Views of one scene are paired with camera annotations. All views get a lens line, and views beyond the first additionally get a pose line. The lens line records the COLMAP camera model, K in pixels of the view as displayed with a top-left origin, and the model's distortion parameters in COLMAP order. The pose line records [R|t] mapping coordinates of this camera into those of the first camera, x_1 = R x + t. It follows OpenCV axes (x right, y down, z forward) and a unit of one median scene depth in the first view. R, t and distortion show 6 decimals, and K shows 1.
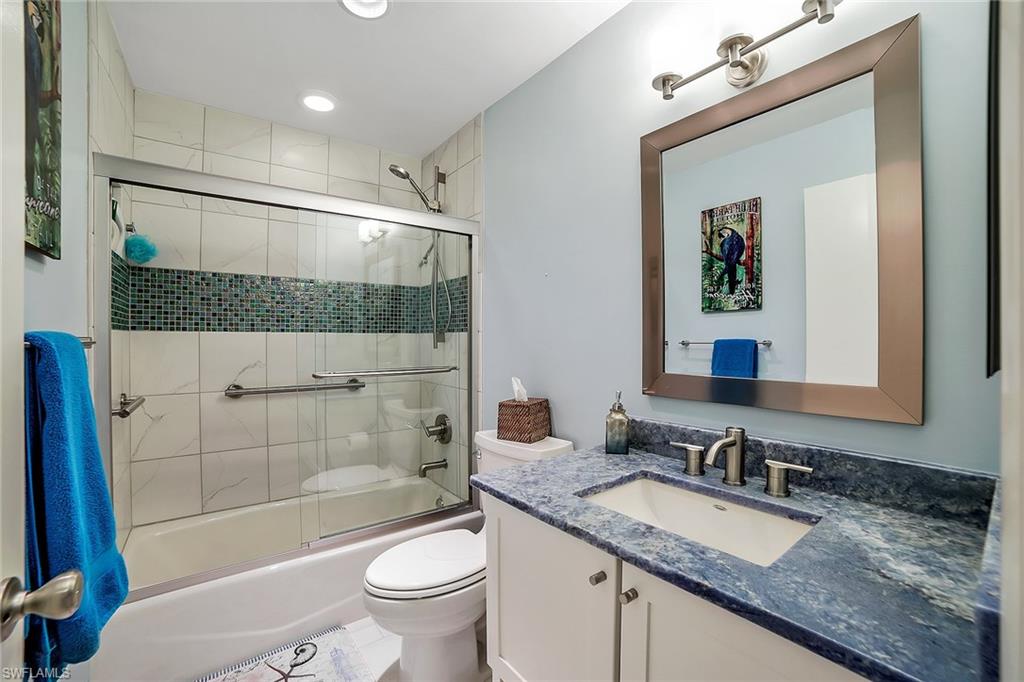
lens RADIAL K [[421.9, 0, 512.0], [0, 421.9, 341.0], [0, 0, 1]] dist [-0.108974, 0.036929]
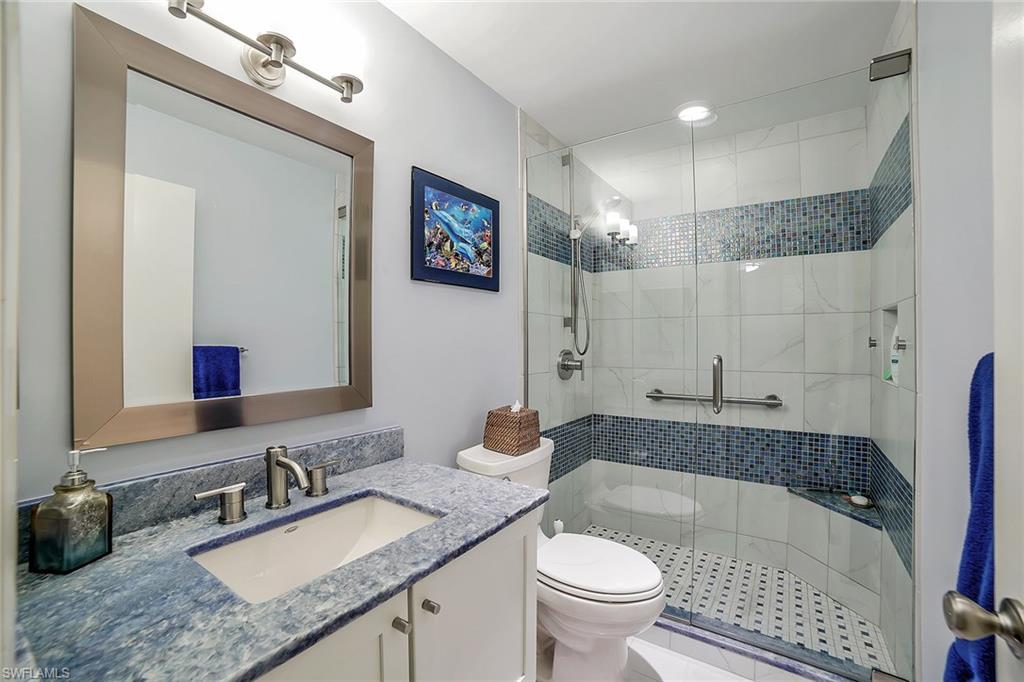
lens RADIAL K [[421.9, 0, 512.0], [0, 421.9, 341.0], [0, 0, 1]] dist [-0.108974, 0.036929]
pose [[-0.331540, 0.000947, 0.943441, -0.479034], [0.009776, 0.999949, 0.002431, -0.027416], [-0.943390, 0.010029, -0.331533, 0.729688]]
